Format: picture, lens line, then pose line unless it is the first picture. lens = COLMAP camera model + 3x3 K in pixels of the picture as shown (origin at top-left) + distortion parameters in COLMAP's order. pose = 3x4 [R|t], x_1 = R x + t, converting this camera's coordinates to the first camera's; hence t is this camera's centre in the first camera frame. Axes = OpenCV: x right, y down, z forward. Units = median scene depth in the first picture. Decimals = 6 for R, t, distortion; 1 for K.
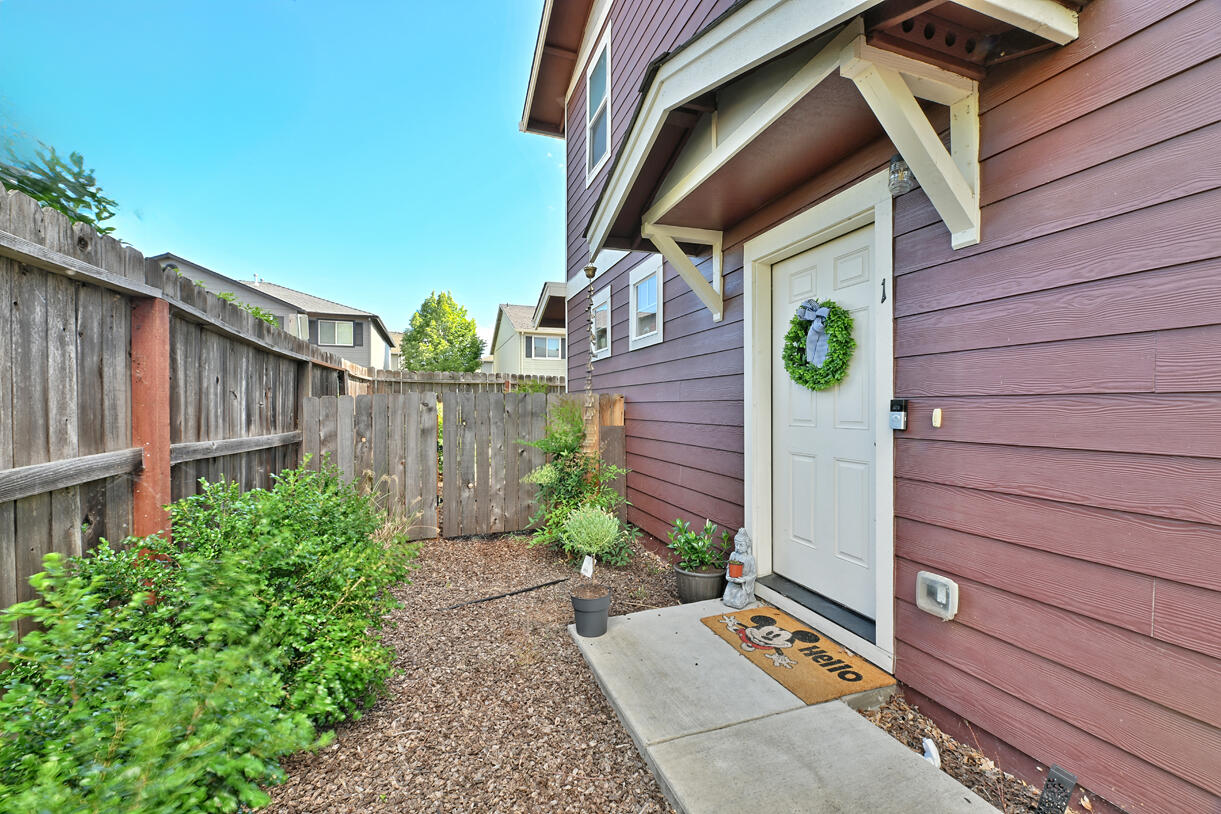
lens RADIAL K [[491.8, 0, 614.4], [0, 491.8, 404.0], [0, 0, 1]] dist [0.001163, -0.004465]
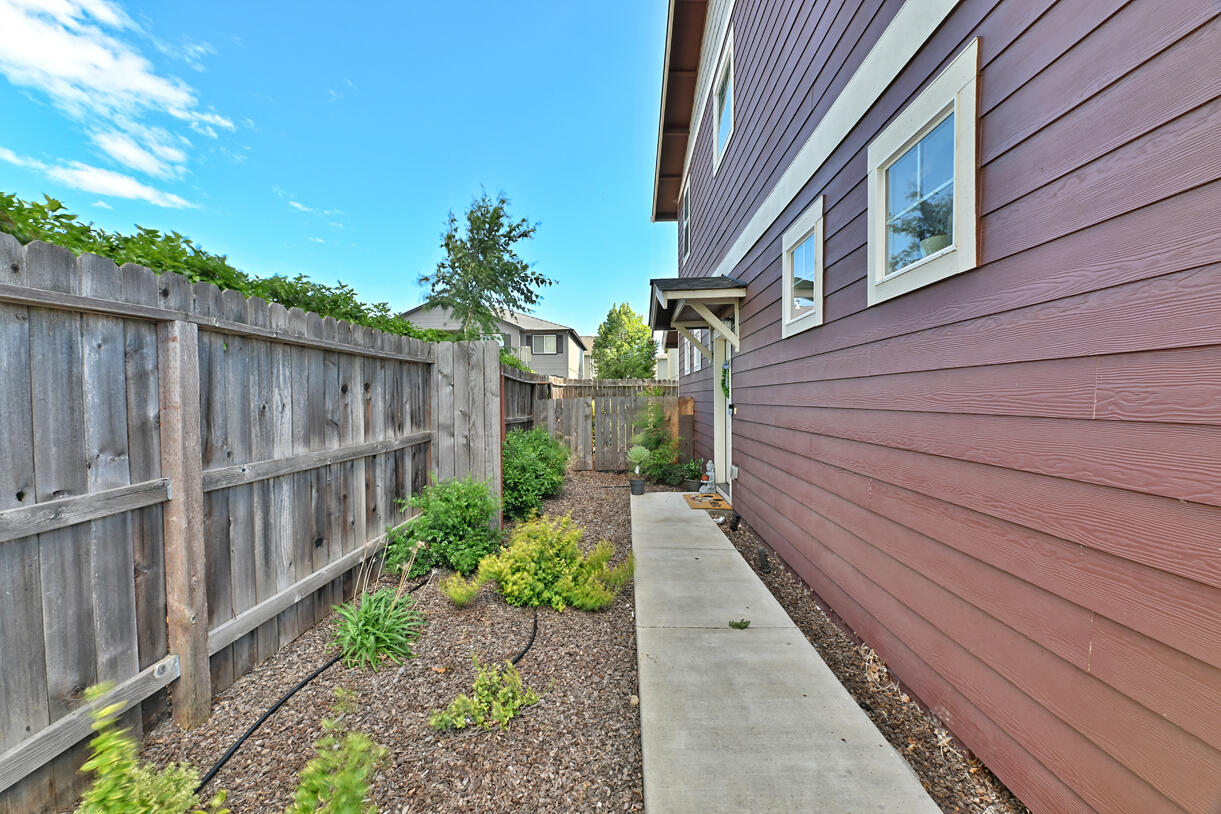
lens RADIAL K [[491.8, 0, 610.1], [0, 491.8, 403.8], [0, 0, 1]] dist [0.001163, -0.004465]
pose [[0.927766, -0.003166, -0.373149, 0.234822], [0.009336, 0.999848, 0.014731, -0.012659], [0.373046, -0.017151, 0.927654, -0.426056]]
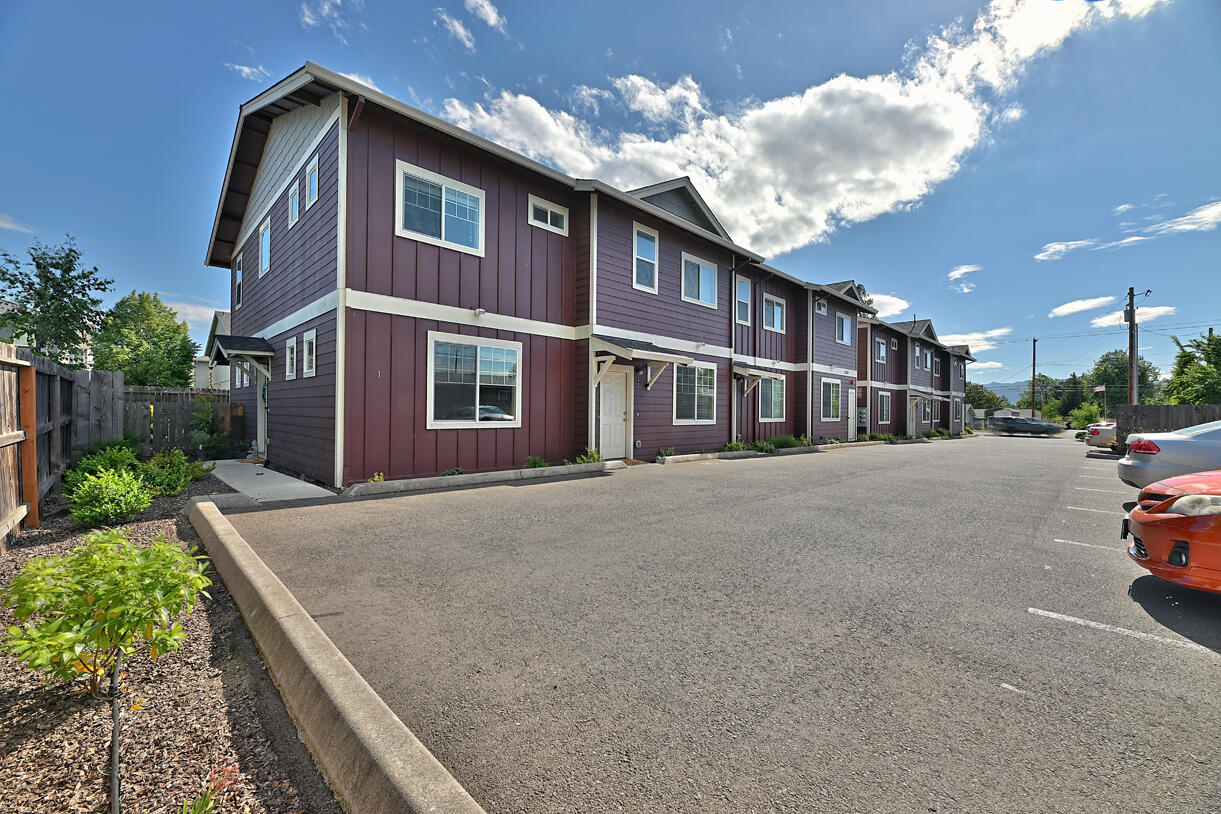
lens RADIAL K [[491.8, 0, 615.4], [0, 491.8, 409.2], [0, 0, 1]] dist [0.001163, -0.004465]
pose [[0.907395, 0.006847, 0.420222, 0.426670], [-0.008630, 0.999960, 0.002340, -0.005798], [-0.420189, -0.005750, 0.907418, -1.304310]]
